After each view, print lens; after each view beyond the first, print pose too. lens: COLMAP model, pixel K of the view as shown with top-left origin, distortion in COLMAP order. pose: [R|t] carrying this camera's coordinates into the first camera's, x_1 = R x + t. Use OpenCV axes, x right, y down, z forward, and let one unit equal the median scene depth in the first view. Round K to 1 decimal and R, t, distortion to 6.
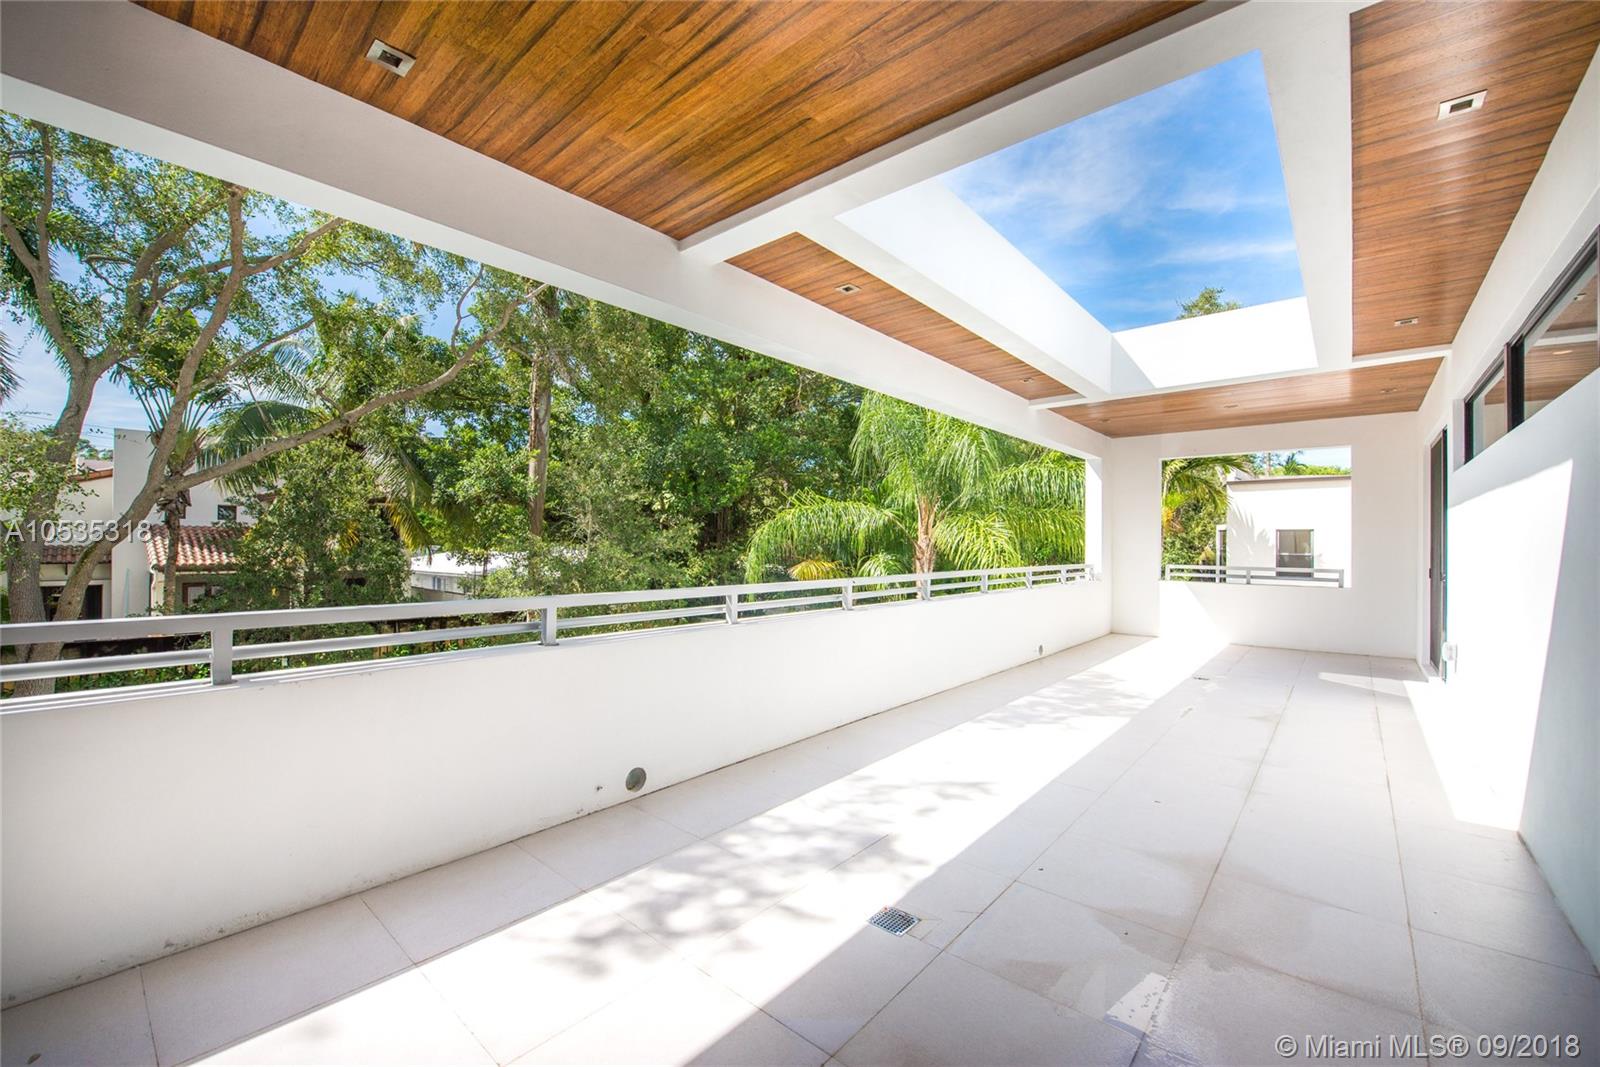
lens RADIAL K [[643.8, 0, 793.4], [0, 643.8, 535.5], [0, 0, 1]] dist [0.011853, -0.000608]
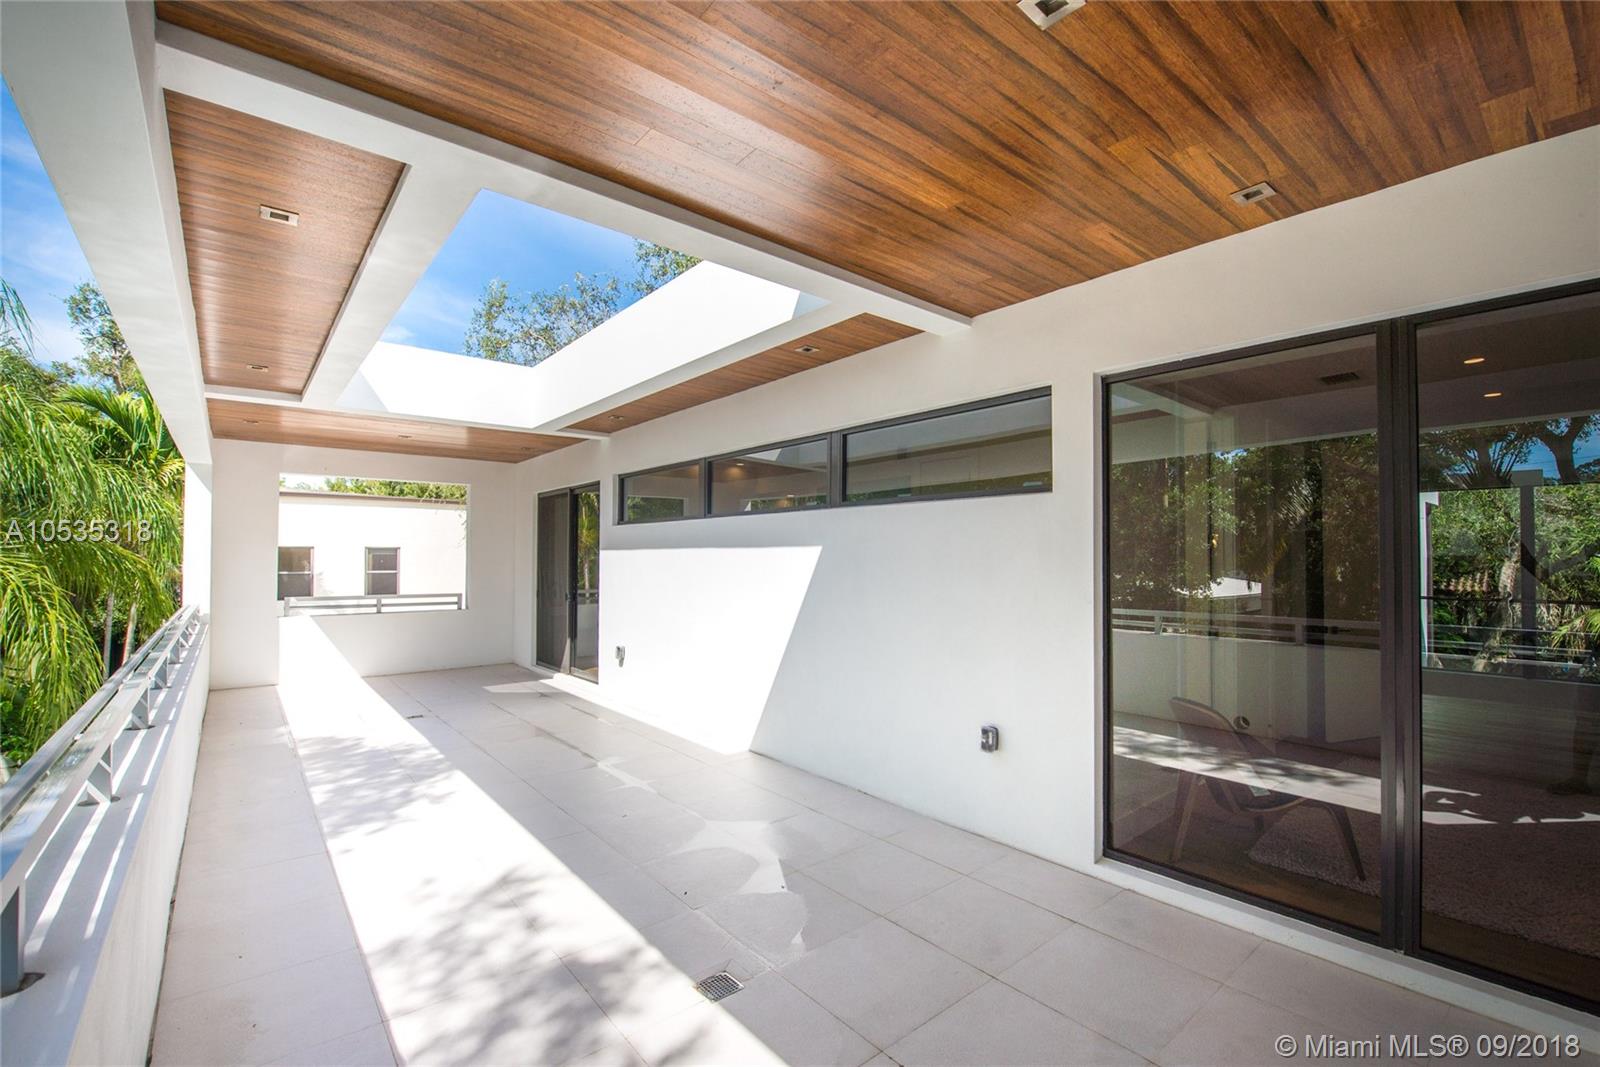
lens RADIAL K [[716.0, 0, 807.7], [0, 716.0, 545.2], [0, 0, 1]] dist [-0.000204, 0.000037]
pose [[0.150914, 0.007371, 0.988519, -0.604509], [-0.012659, 0.999905, -0.005524, -0.066051], [-0.988466, -0.011680, 0.150993, 0.445550]]
